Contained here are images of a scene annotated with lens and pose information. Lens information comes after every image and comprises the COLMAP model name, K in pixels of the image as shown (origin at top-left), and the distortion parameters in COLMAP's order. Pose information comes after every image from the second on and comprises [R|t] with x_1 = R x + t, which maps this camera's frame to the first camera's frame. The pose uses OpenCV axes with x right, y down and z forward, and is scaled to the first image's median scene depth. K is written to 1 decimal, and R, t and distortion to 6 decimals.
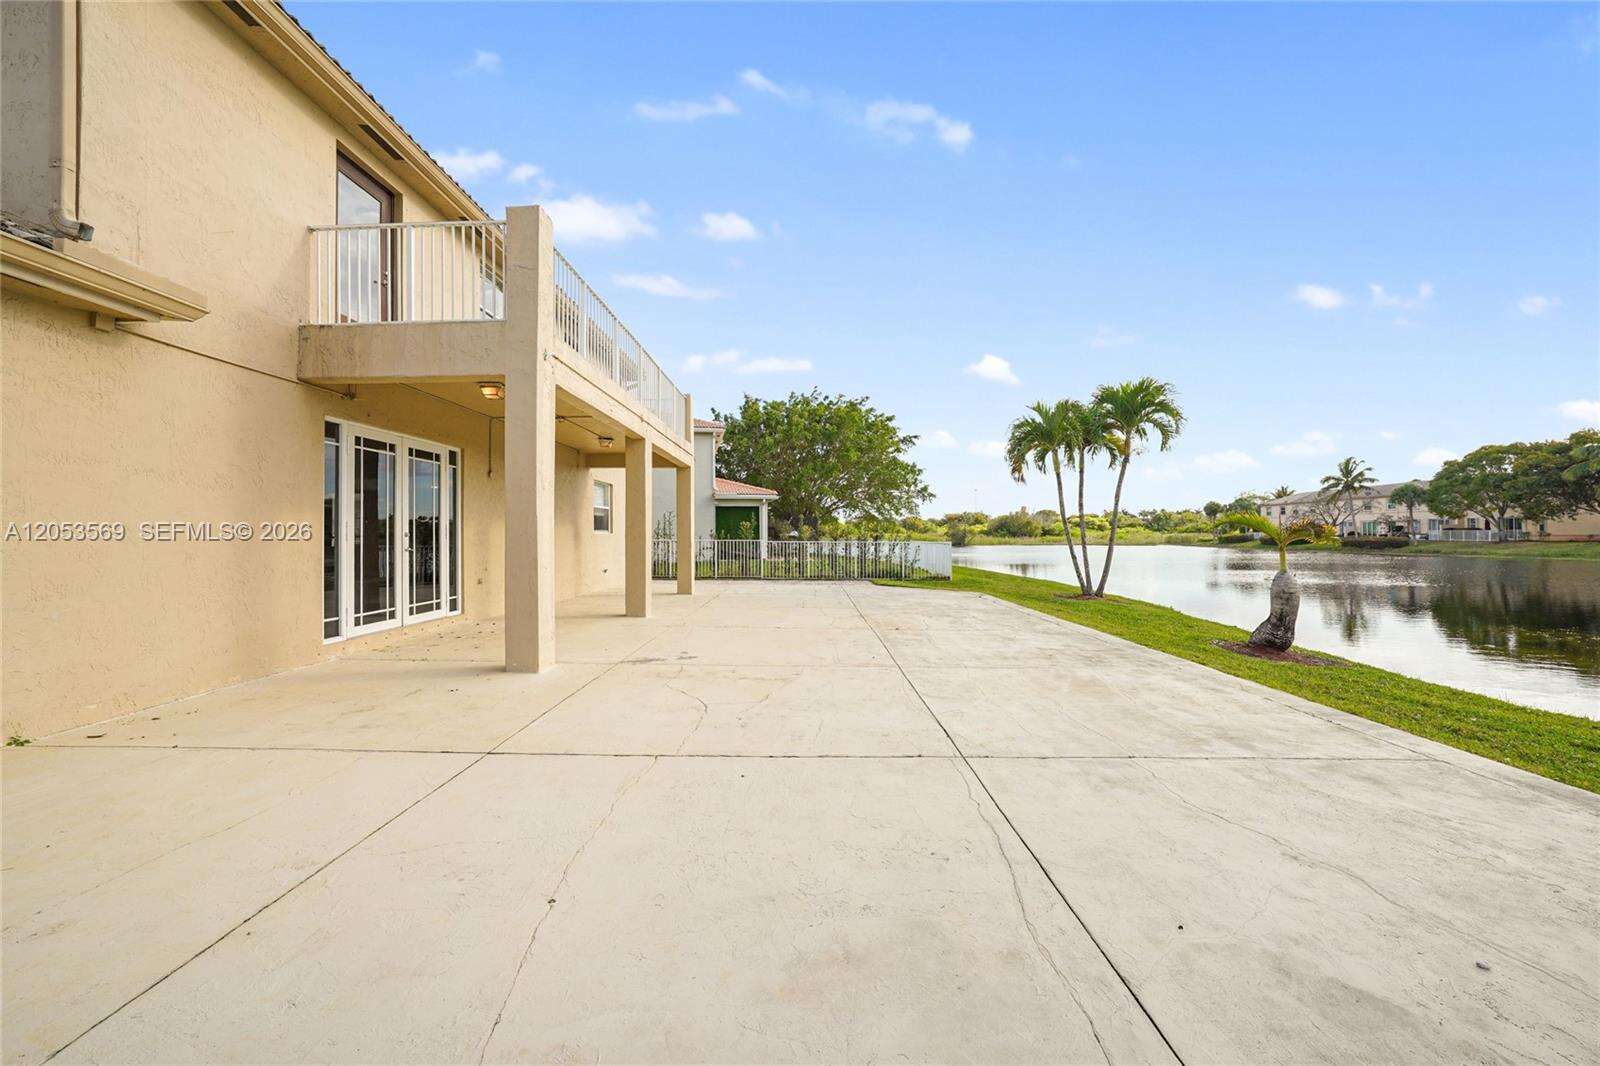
lens RADIAL K [[566.8, 0, 791.9], [0, 566.8, 524.4], [0, 0, 1]] dist [-0.011951, 0.002401]
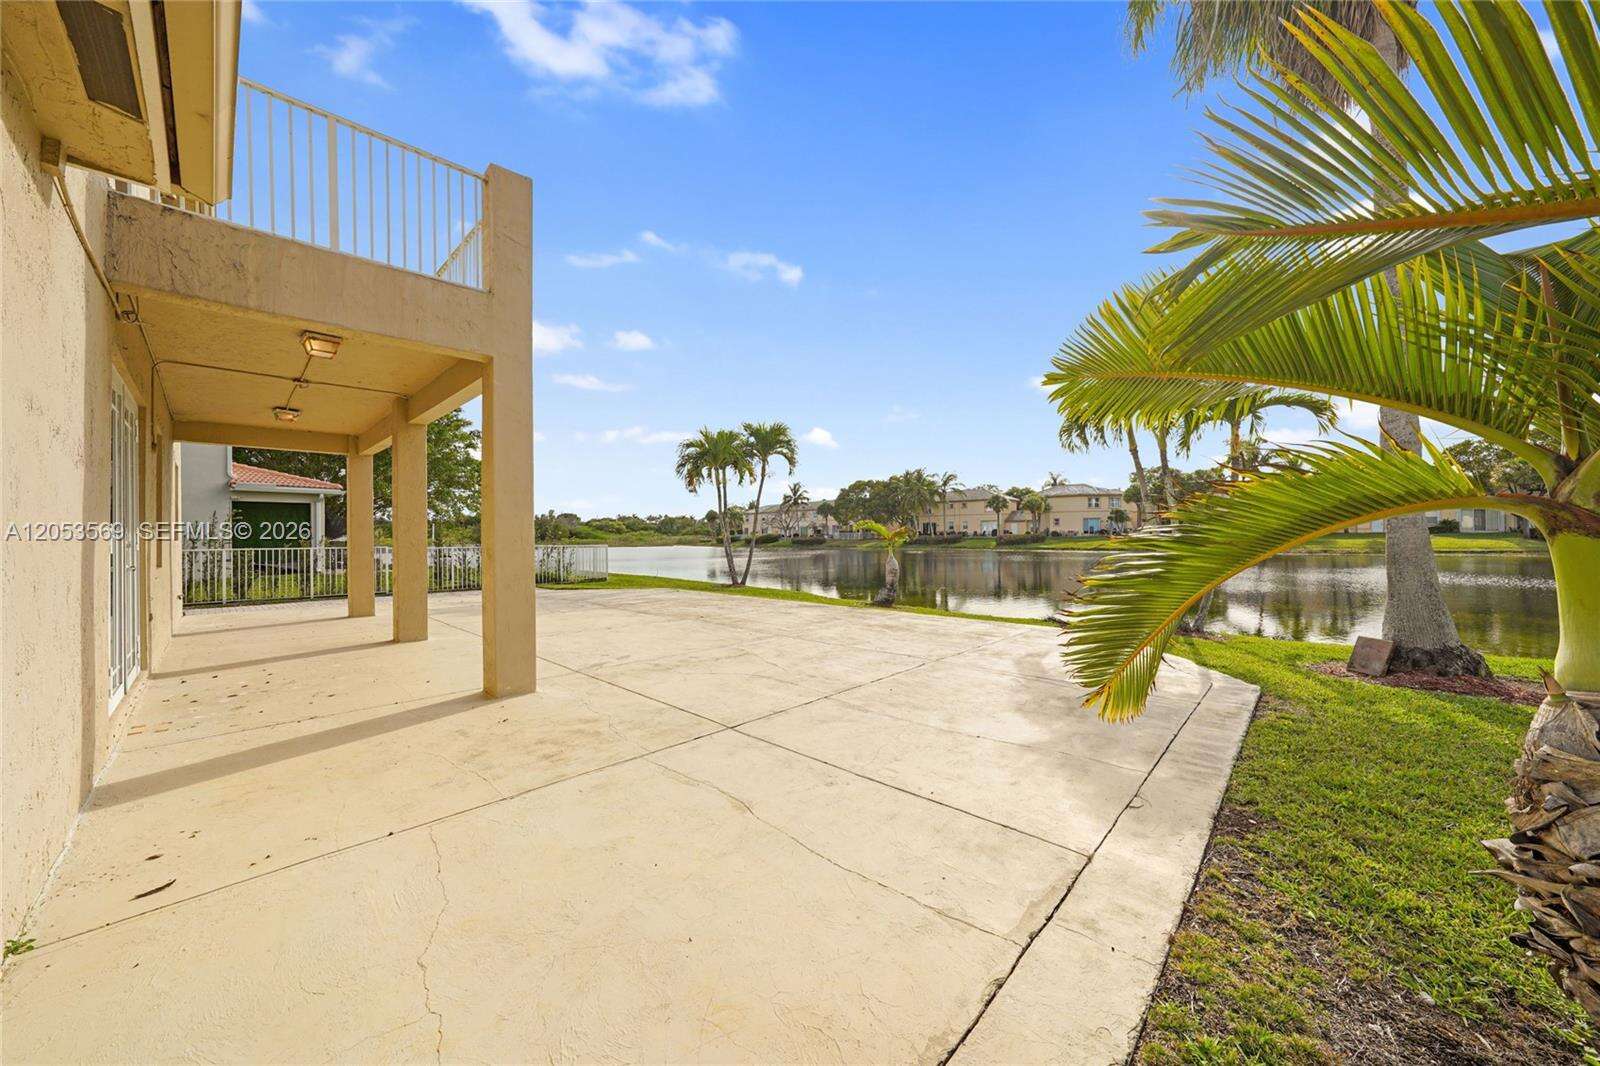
lens RADIAL K [[566.8, 0, 790.3], [0, 566.8, 527.3], [0, 0, 1]] dist [-0.011951, 0.002401]
pose [[0.695816, 0.003483, 0.718211, -0.062915], [-0.002874, 0.999994, -0.002066, -0.000181], [-0.718214, -0.000626, 0.695822, 0.005395]]
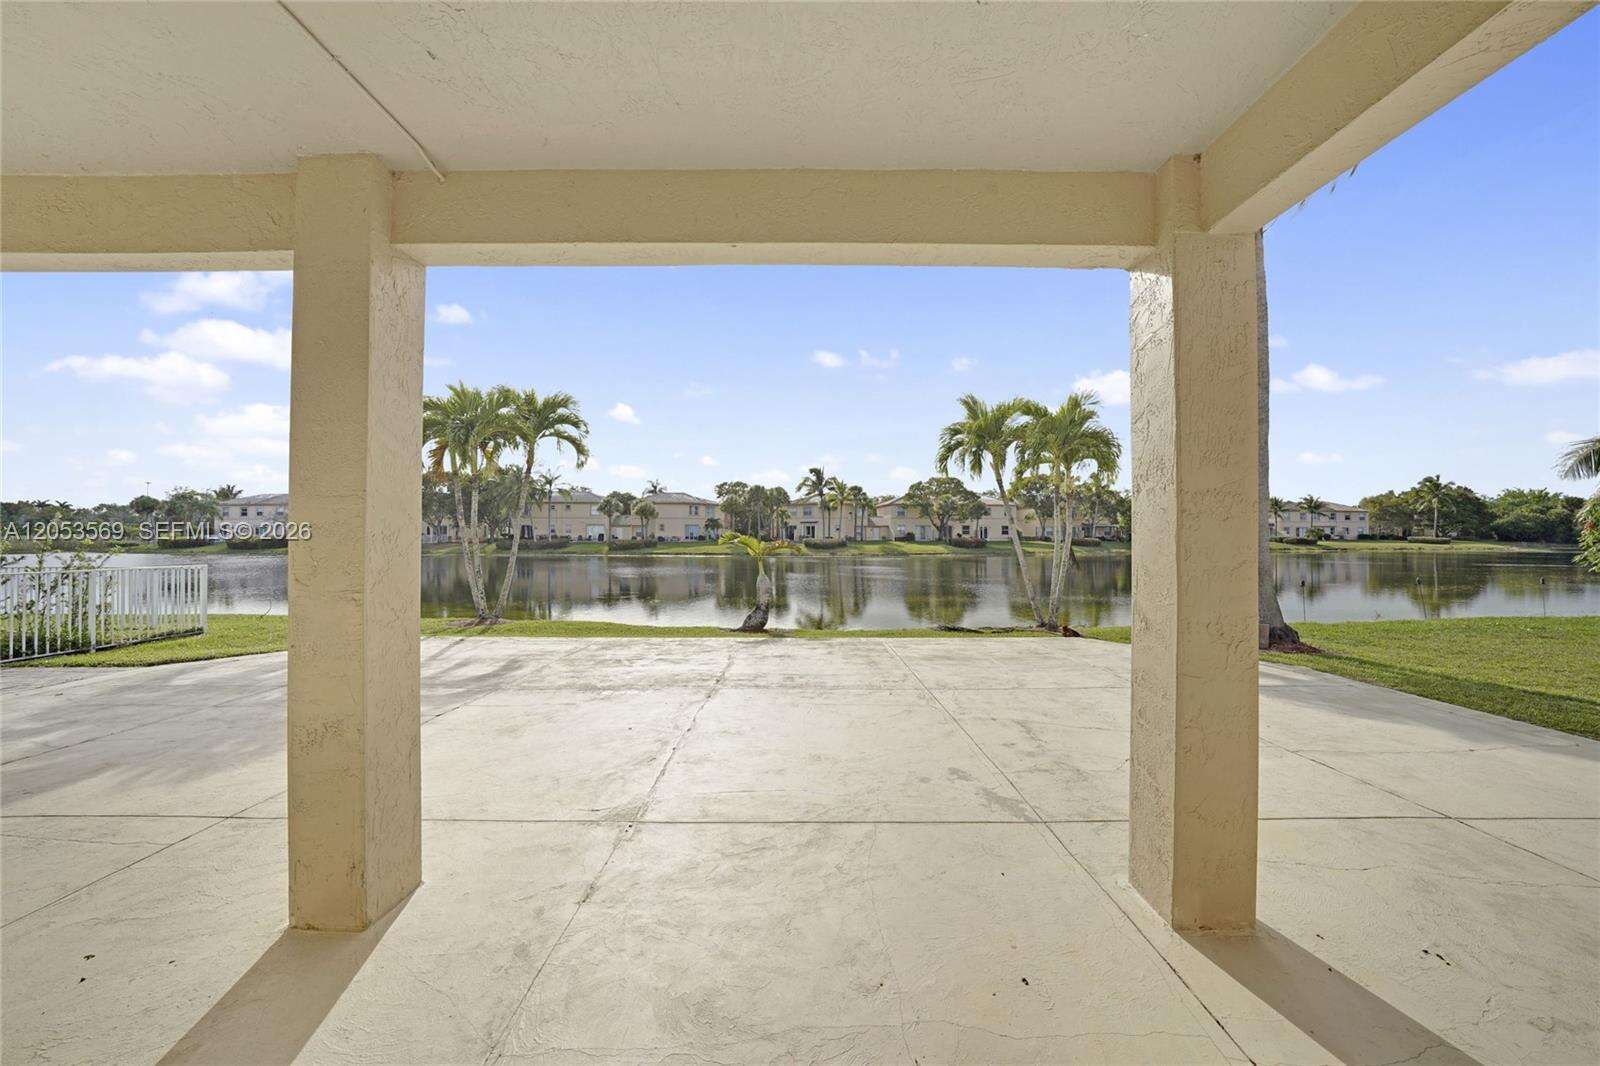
lens RADIAL K [[565.3, 0, 813.4], [0, 565.3, 532.5], [0, 0, 1]] dist [-0.022004, 0.000365]
pose [[-0.005763, 0.007161, 0.999958, -0.070684], [-0.018387, 0.999805, -0.007266, -0.002138], [-0.999814, -0.018428, -0.005630, 0.104490]]
